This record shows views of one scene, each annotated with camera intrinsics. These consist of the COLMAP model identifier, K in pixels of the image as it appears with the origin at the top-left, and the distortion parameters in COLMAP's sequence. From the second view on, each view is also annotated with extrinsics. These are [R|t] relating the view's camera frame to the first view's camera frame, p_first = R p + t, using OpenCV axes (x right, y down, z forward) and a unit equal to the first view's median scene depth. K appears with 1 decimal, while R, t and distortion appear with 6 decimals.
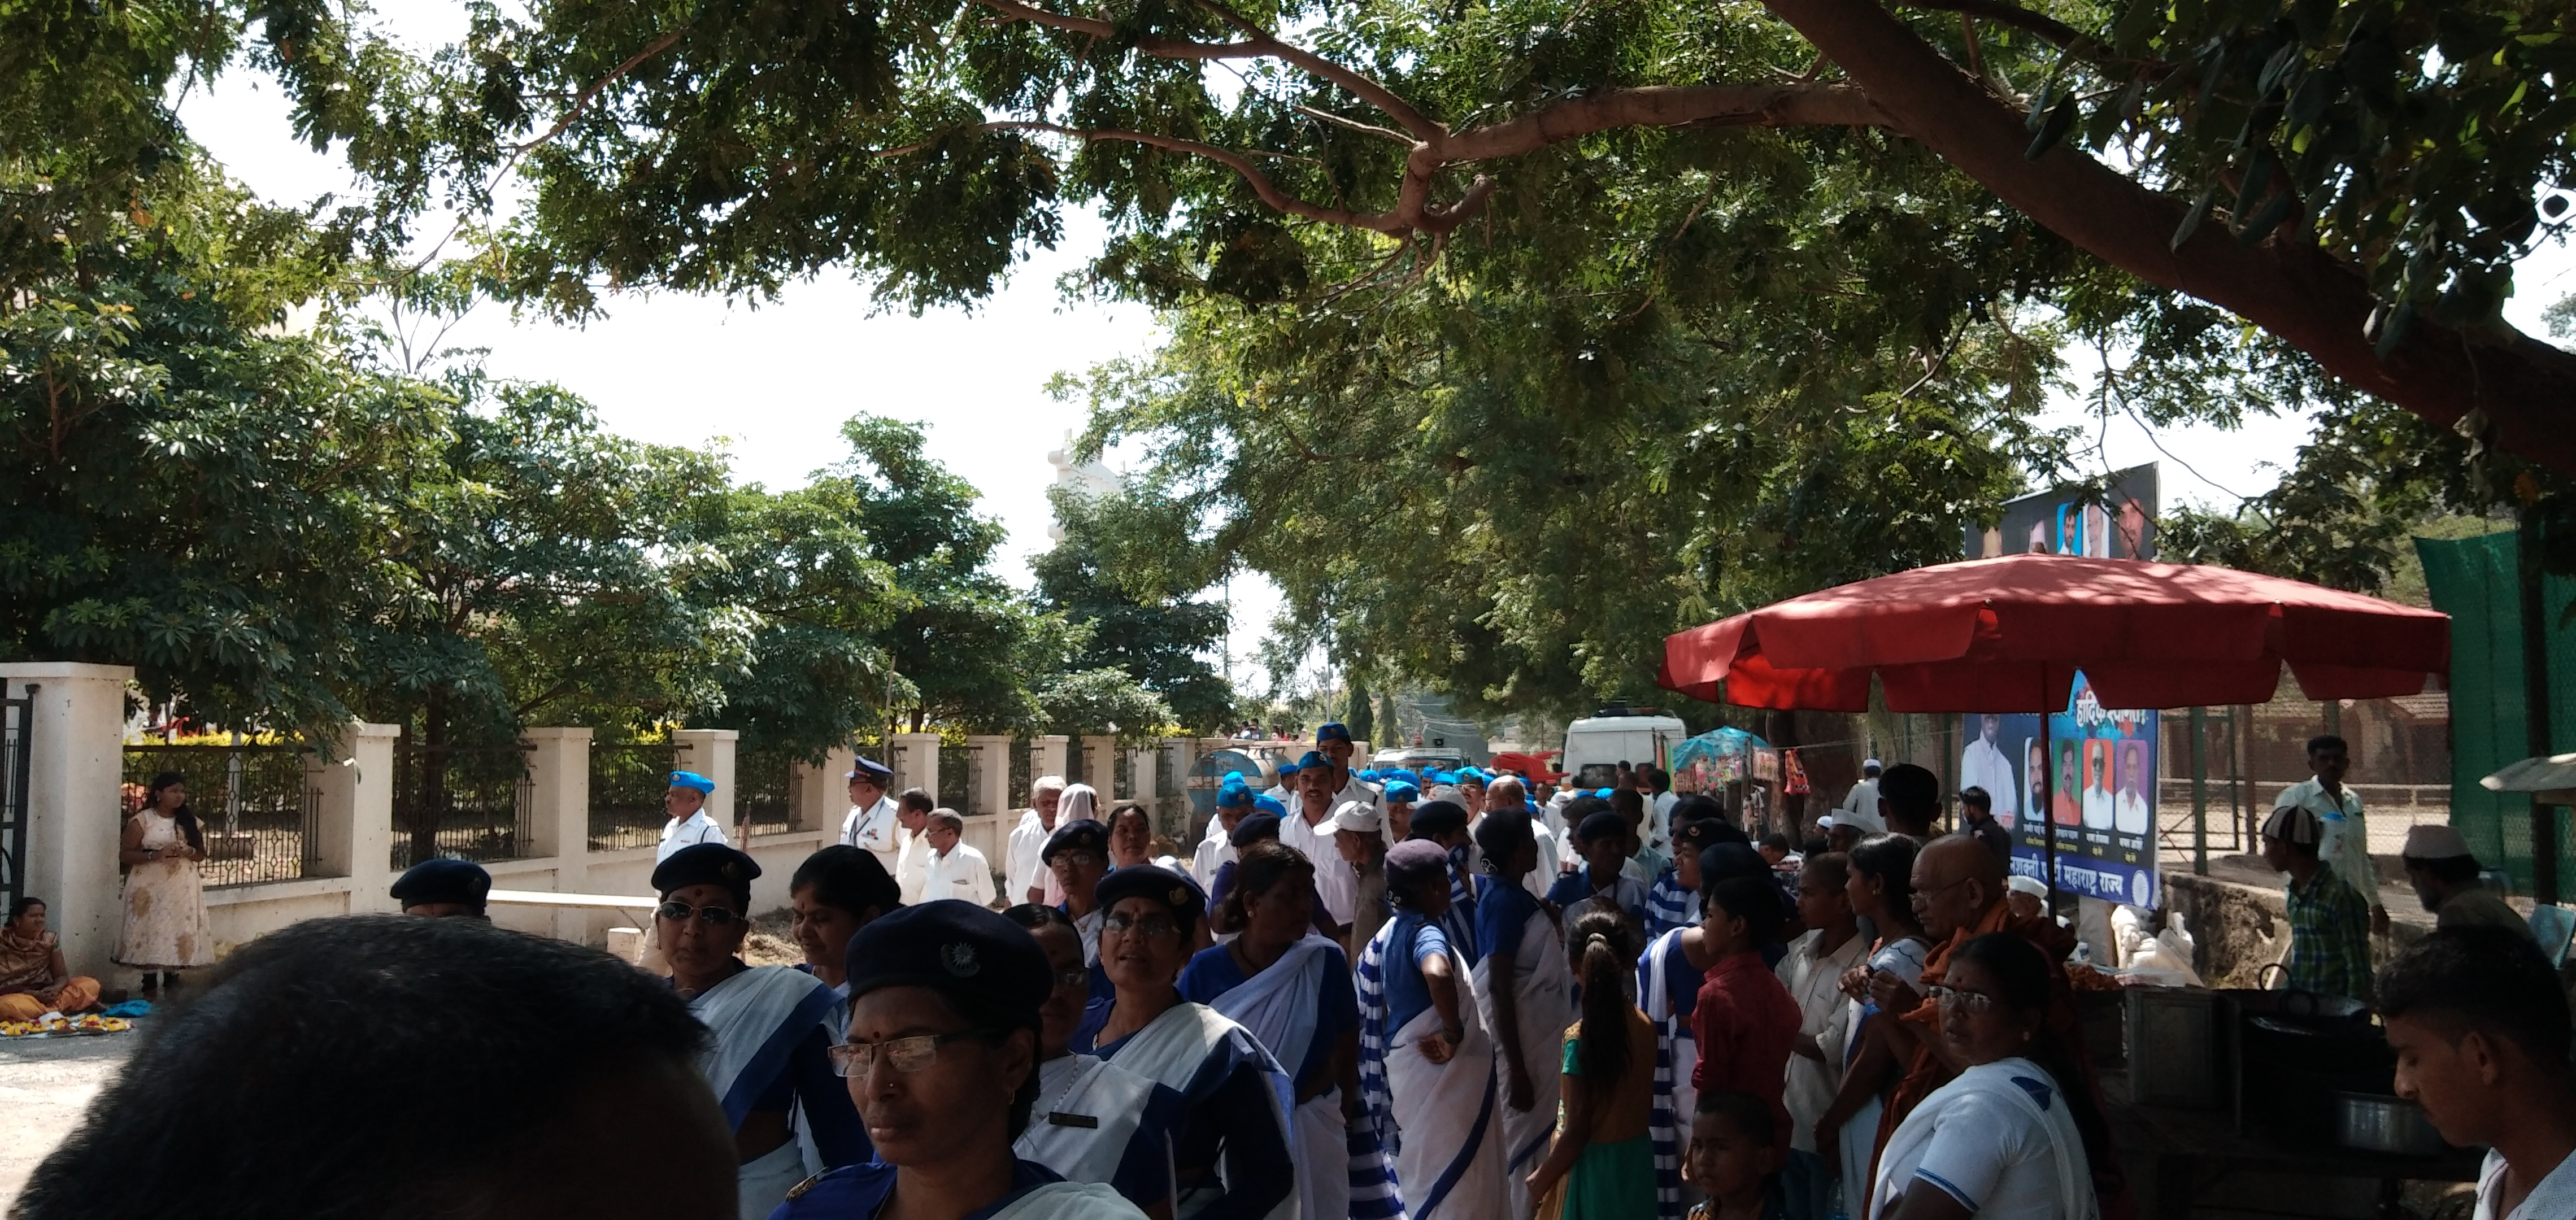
lens RADIAL K [[2154.6, 0, 1364.9], [0, 2154.6, 582.7], [0, 0, 1]] dist [0.063090, -0.119722]
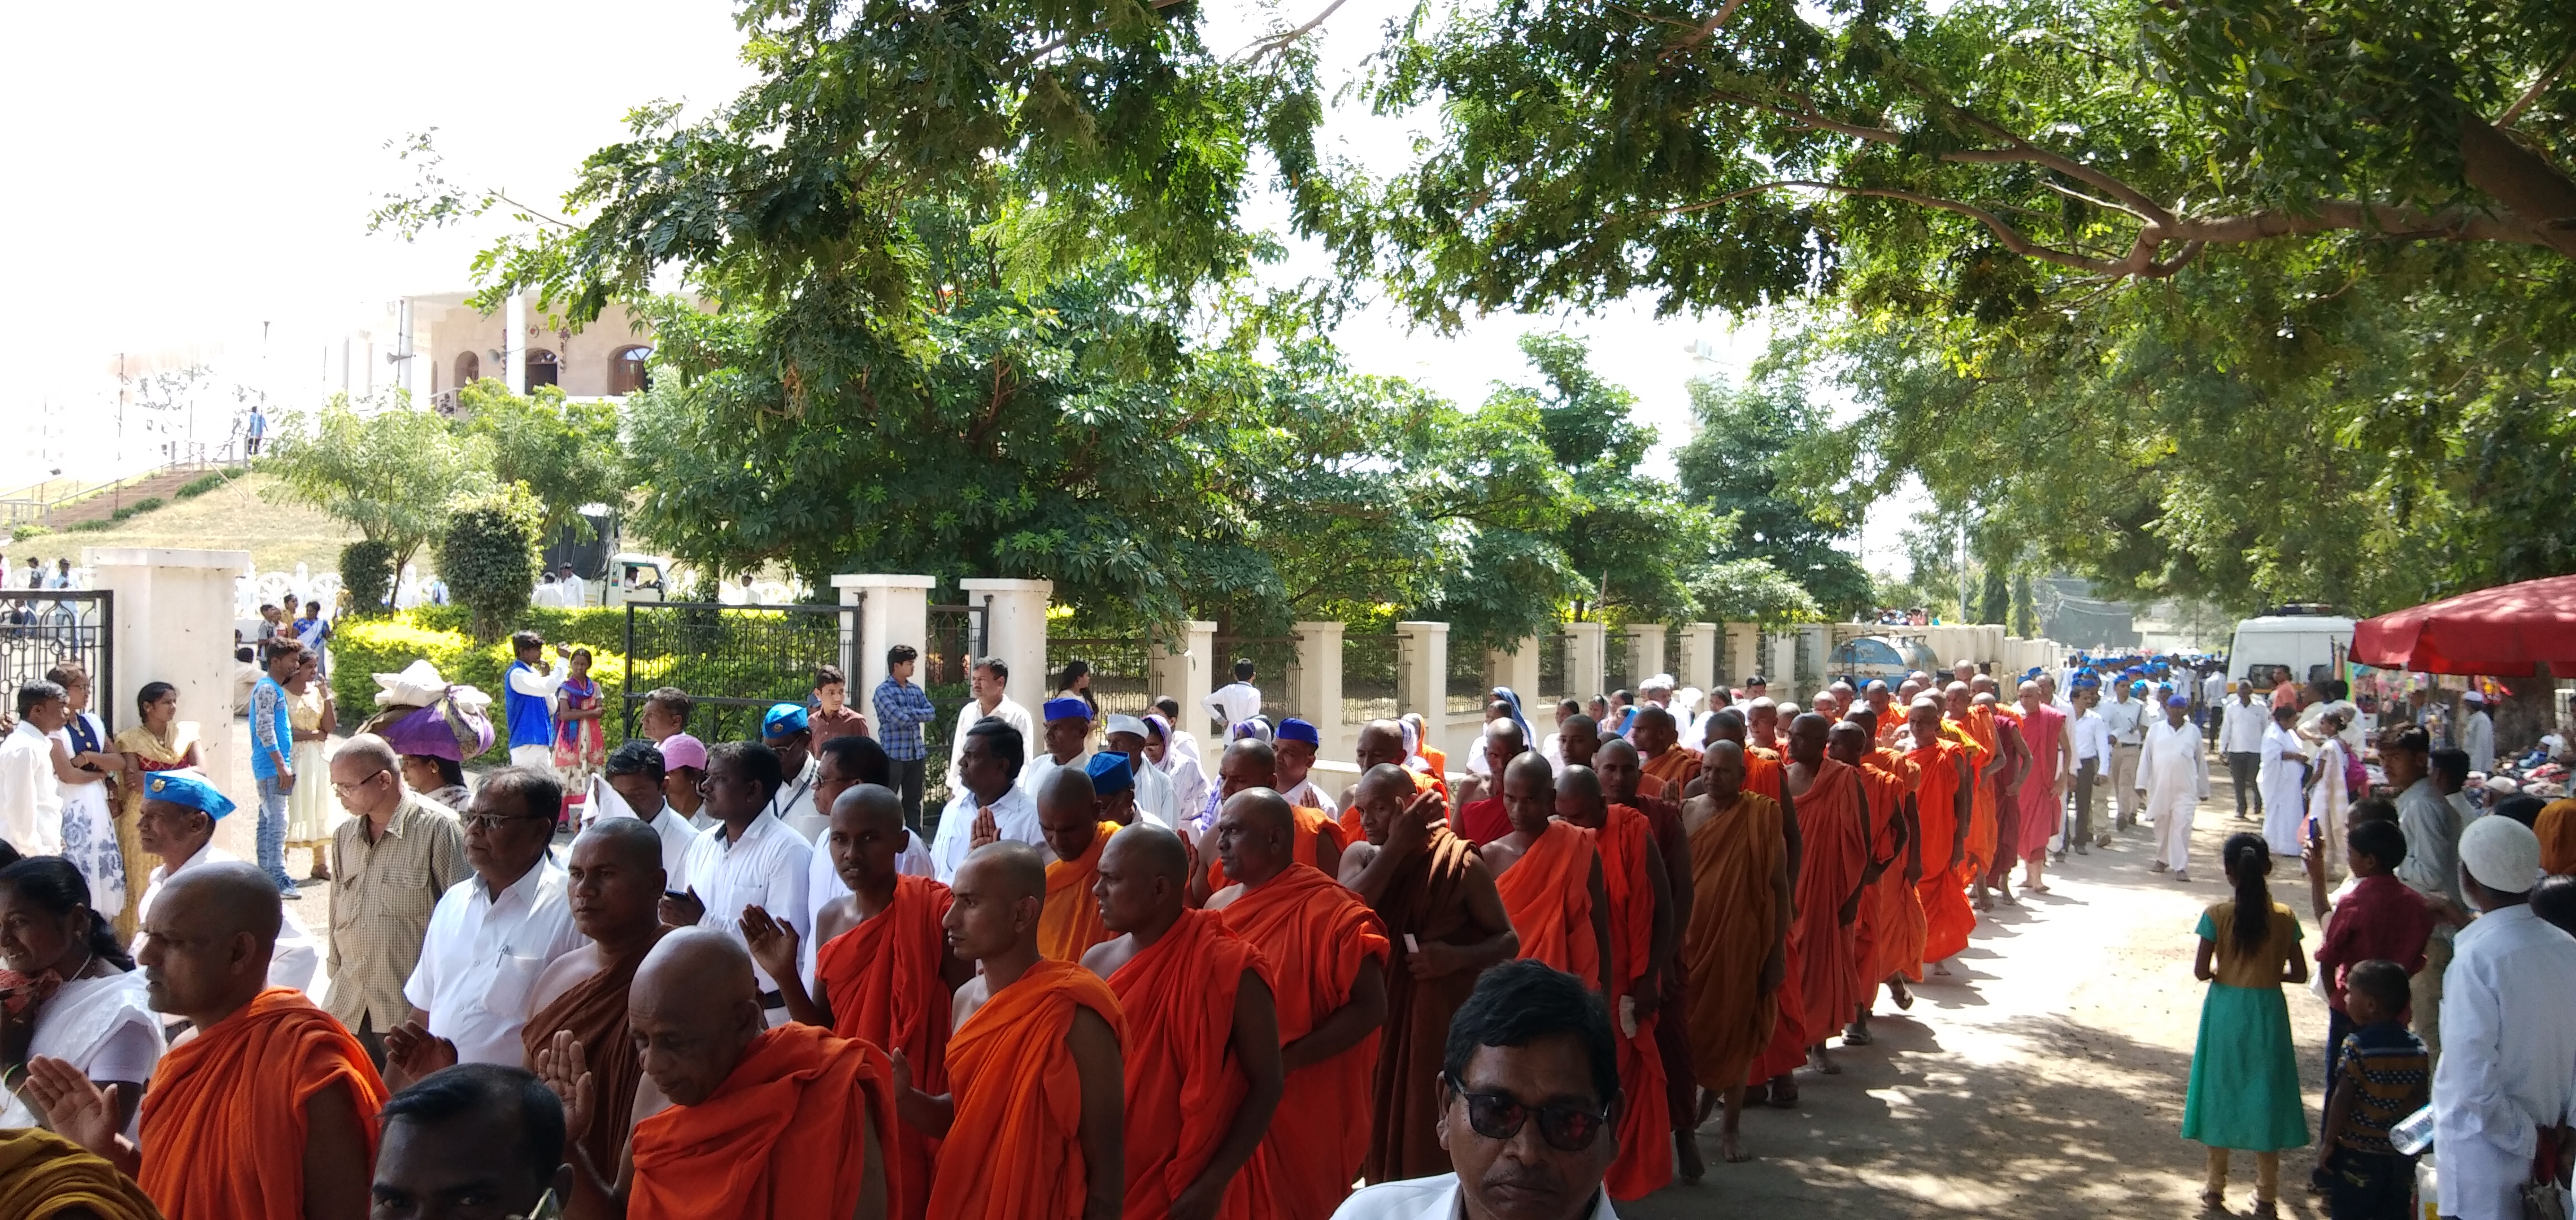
lens RADIAL K [[2154.6, 0, 1250.6], [0, 2154.6, 587.7], [0, 0, 1]] dist [0.063090, -0.119722]
pose [[0.947828, 0.009474, -0.318641, -0.025297], [0.010804, 0.998029, 0.061811, -0.025071], [0.318599, -0.062029, 0.945858, -0.136689]]
